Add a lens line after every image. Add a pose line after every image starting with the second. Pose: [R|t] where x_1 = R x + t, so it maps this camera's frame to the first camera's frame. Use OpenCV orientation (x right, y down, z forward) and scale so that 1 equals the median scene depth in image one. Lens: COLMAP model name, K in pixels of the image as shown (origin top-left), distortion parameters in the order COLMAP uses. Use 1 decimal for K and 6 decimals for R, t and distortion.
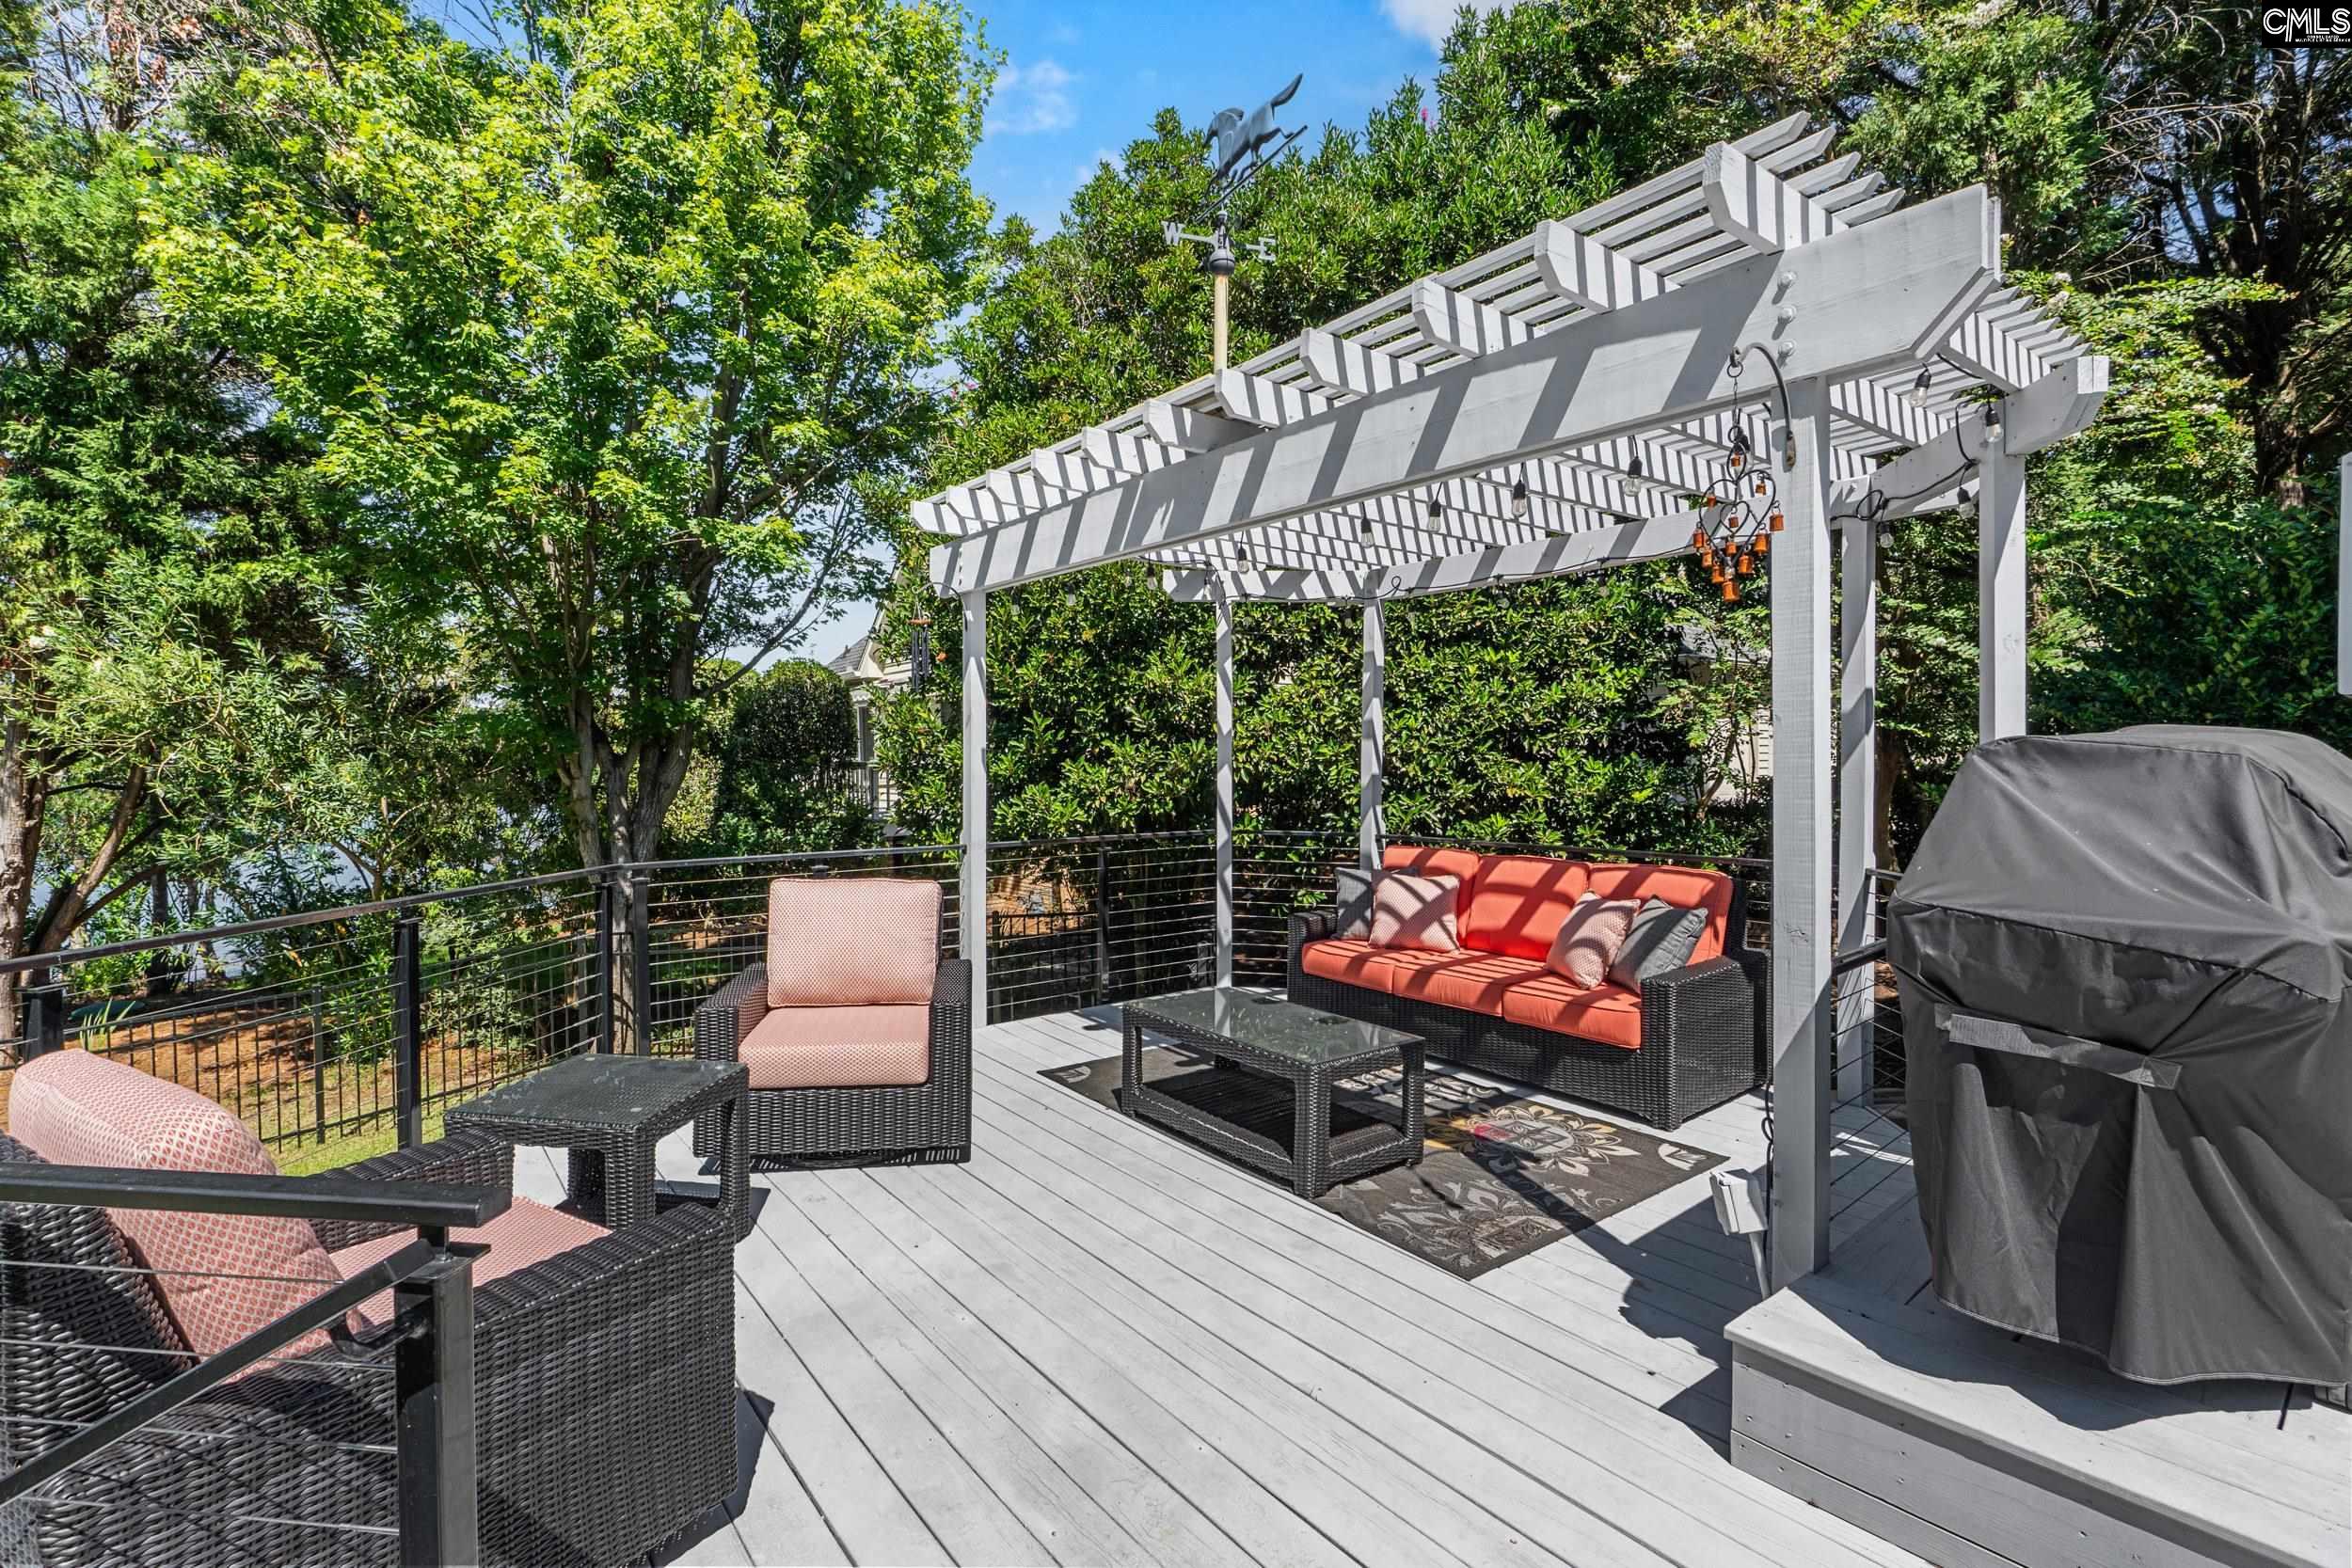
lens RADIAL K [[1076.5, 0, 1171.9], [0, 1076.5, 774.1], [0, 0, 1]] dist [-0.008352, 0.000064]
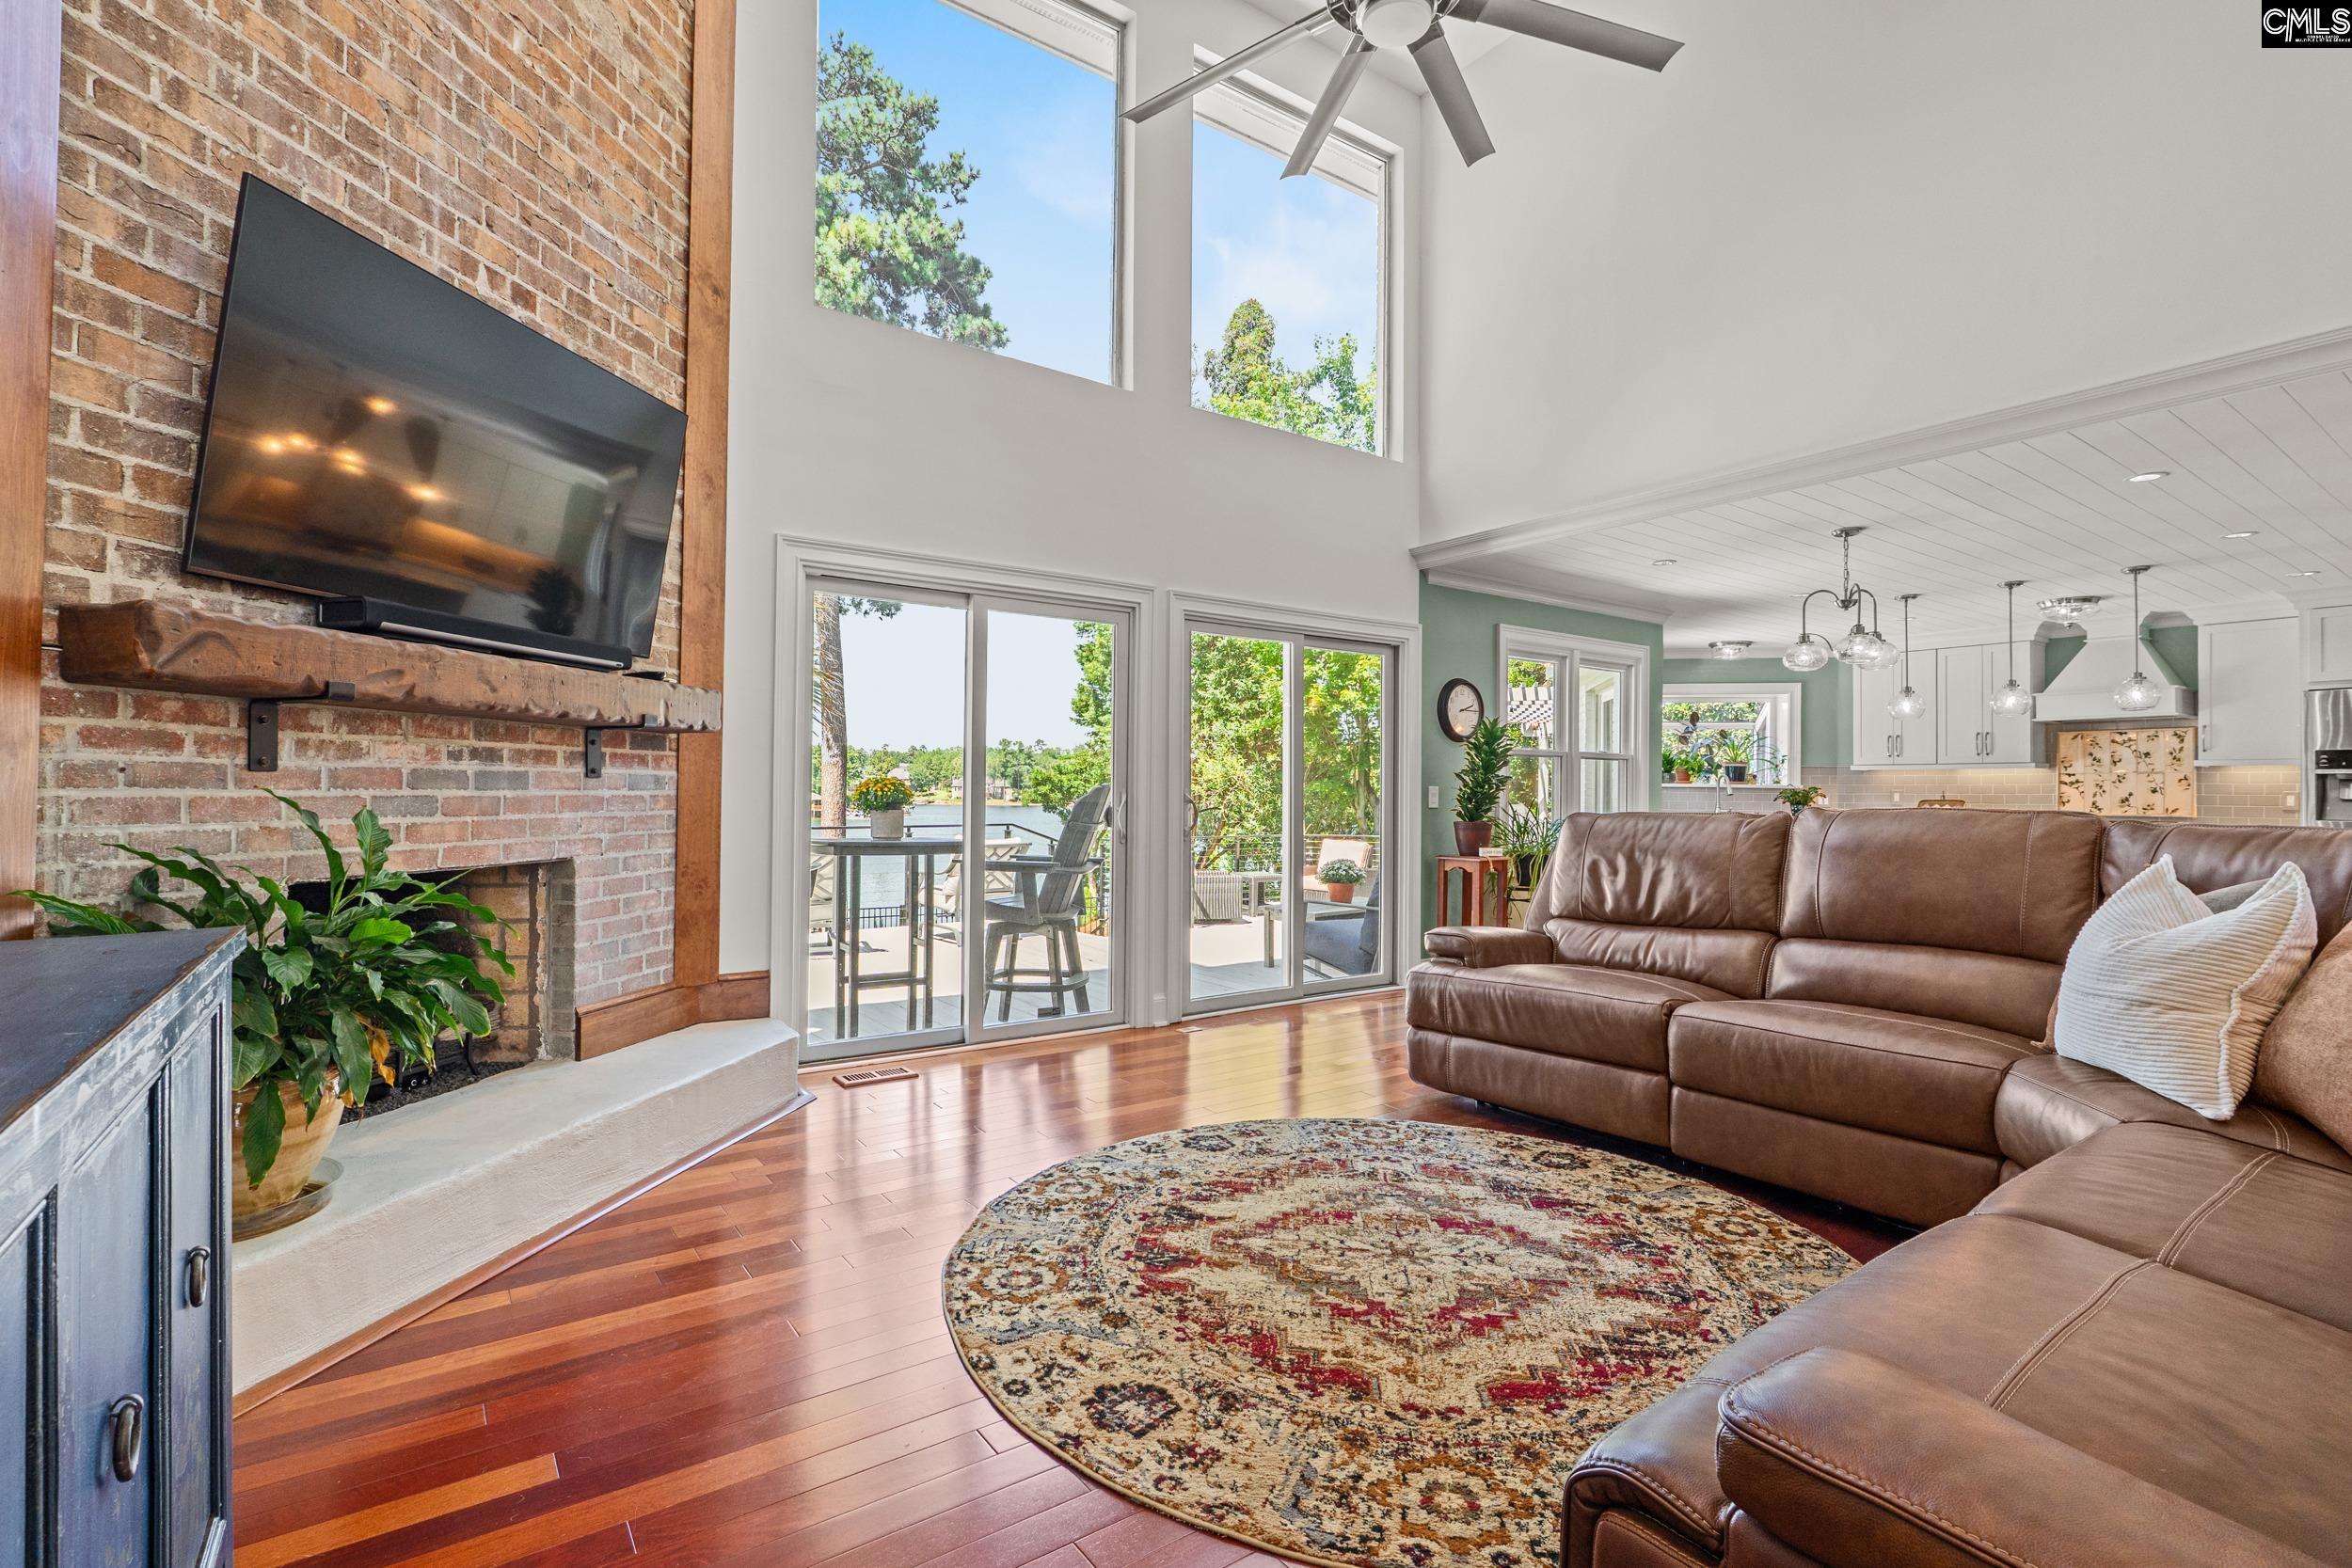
lens RADIAL K [[1076.5, 0, 1183.4], [0, 1076.5, 785.5], [0, 0, 1]] dist [-0.008352, 0.000064]
pose [[0.656645, 0.004844, -0.754184, 1.112635], [-0.022196, 0.999670, -0.012904, -0.012173], [0.753873, 0.025214, 0.656536, -0.925452]]
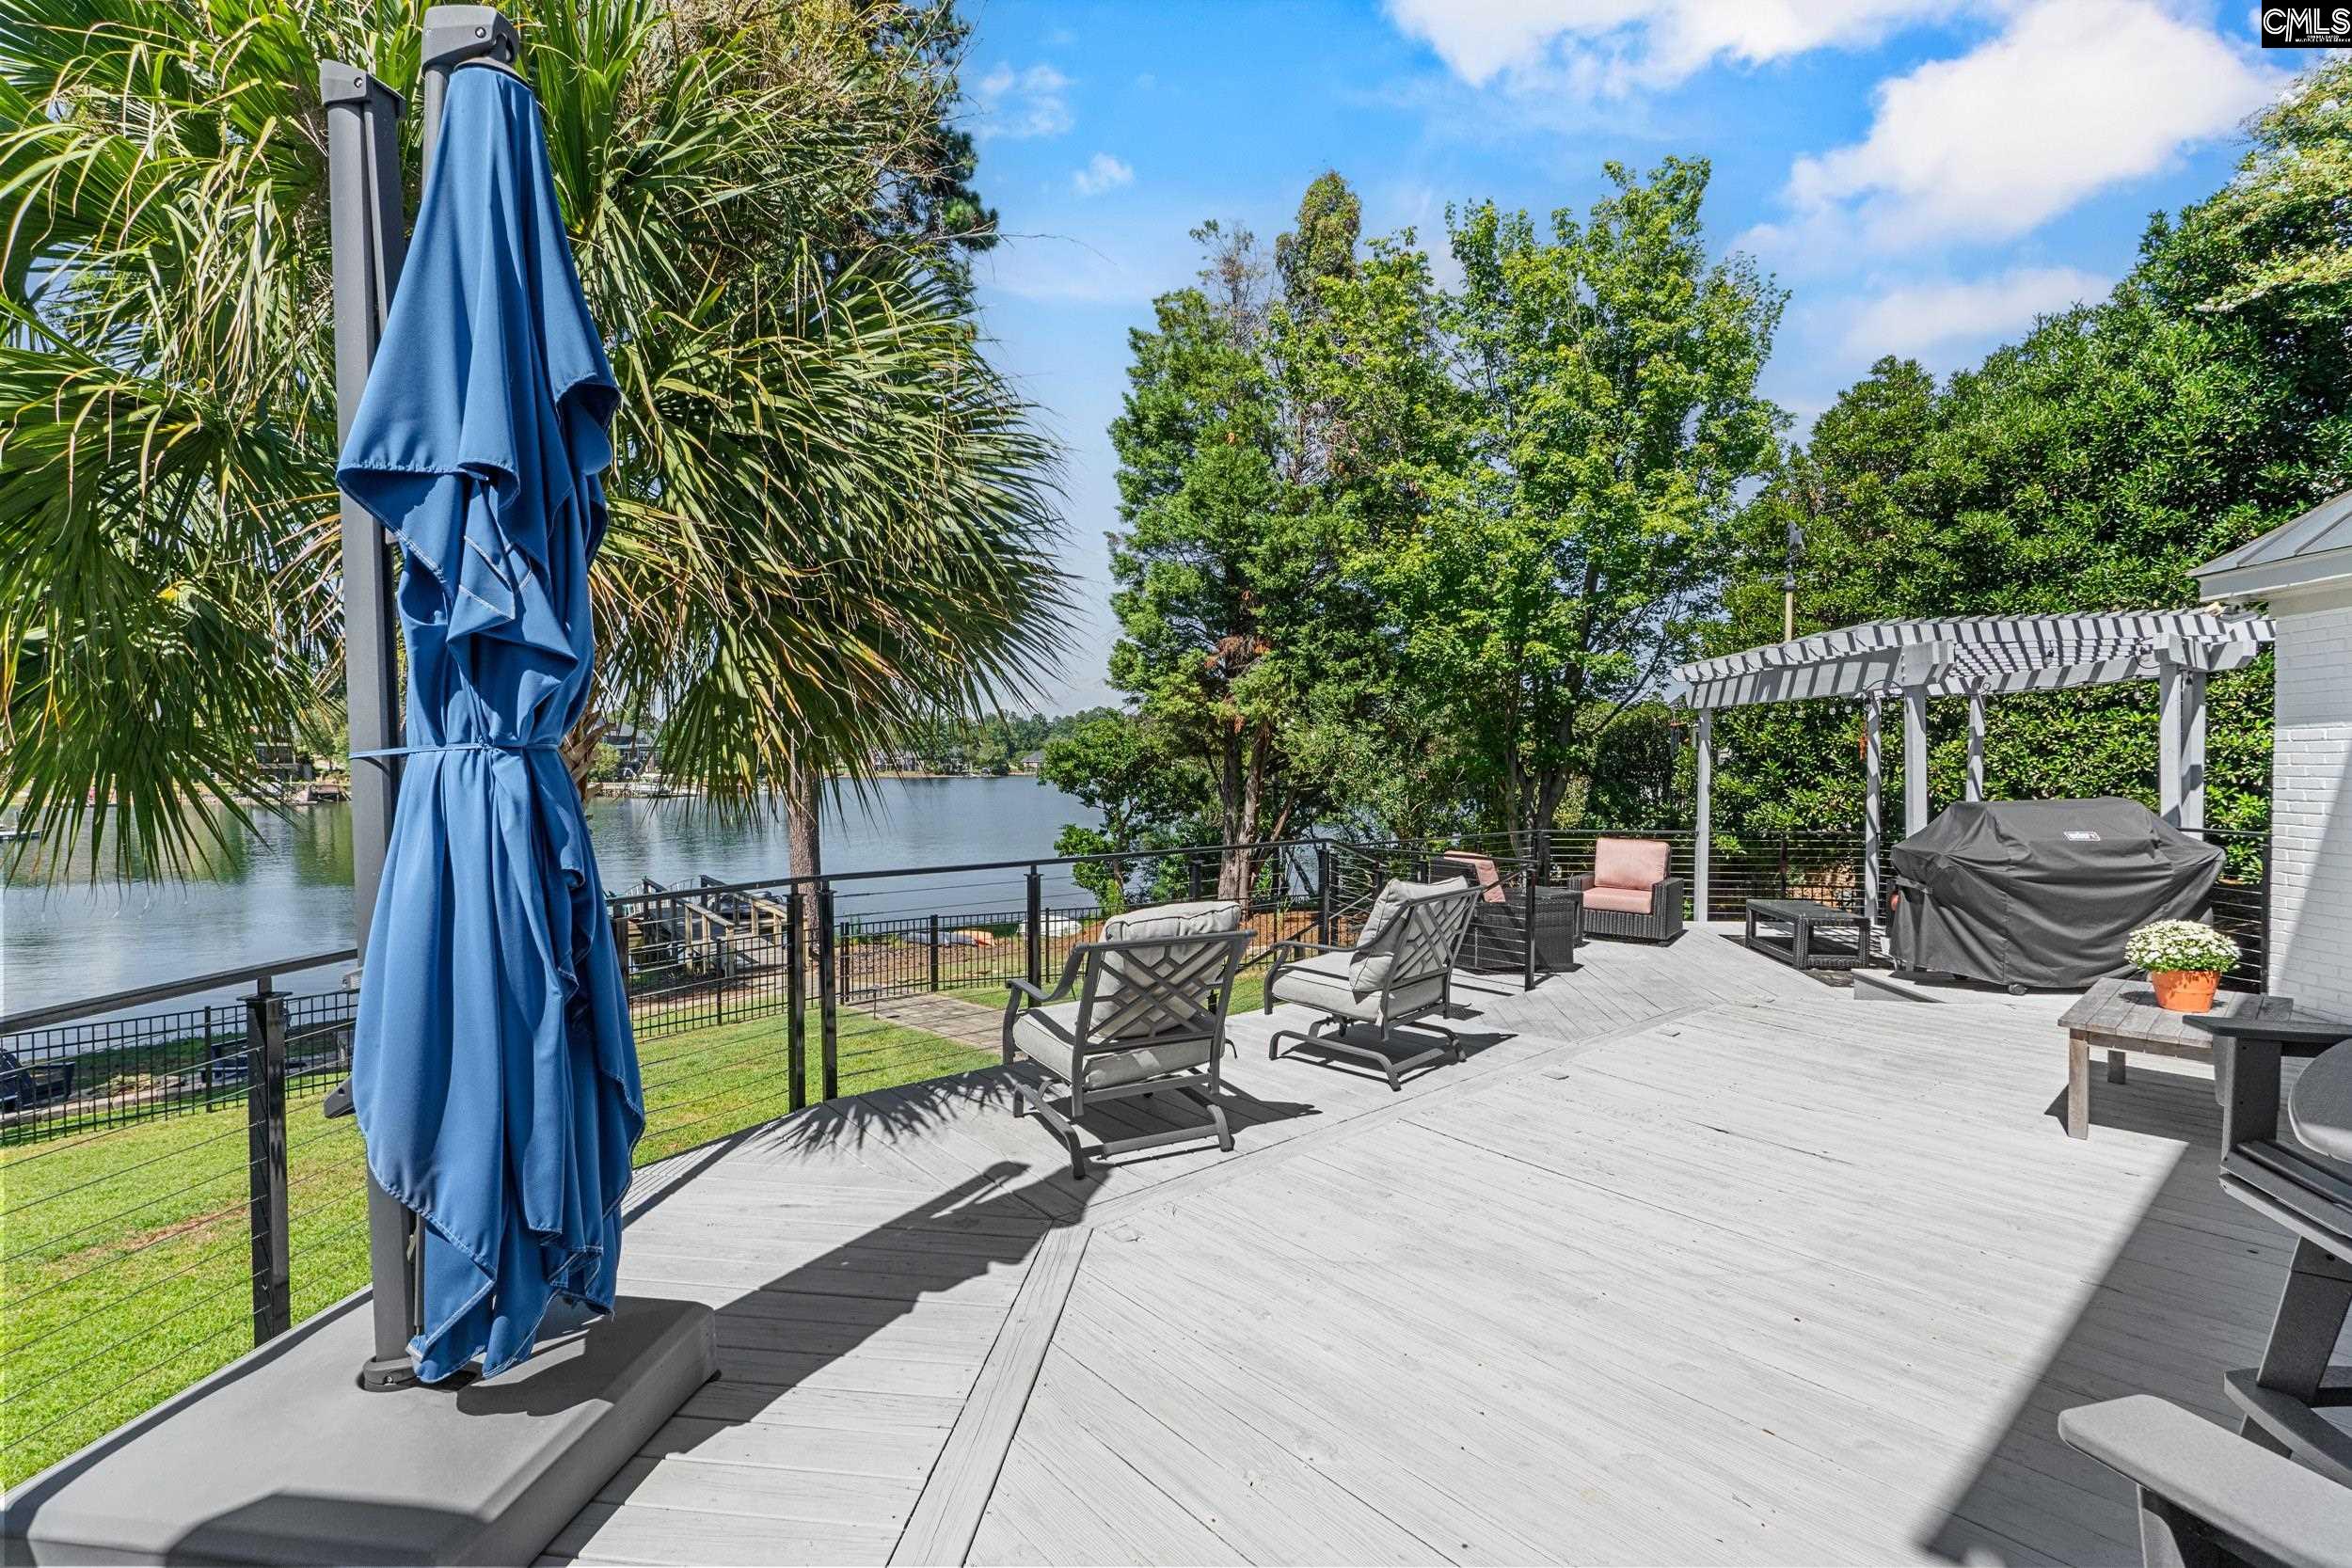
lens RADIAL K [[1076.5, 0, 1169.9], [0, 1076.5, 789.9], [0, 0, 1]] dist [-0.008352, 0.000064]
pose [[0.711822, 0.021952, -0.702017, 0.395468], [-0.012968, 0.999752, 0.018113, -0.027930], [0.702240, -0.003789, 0.711930, -0.874019]]
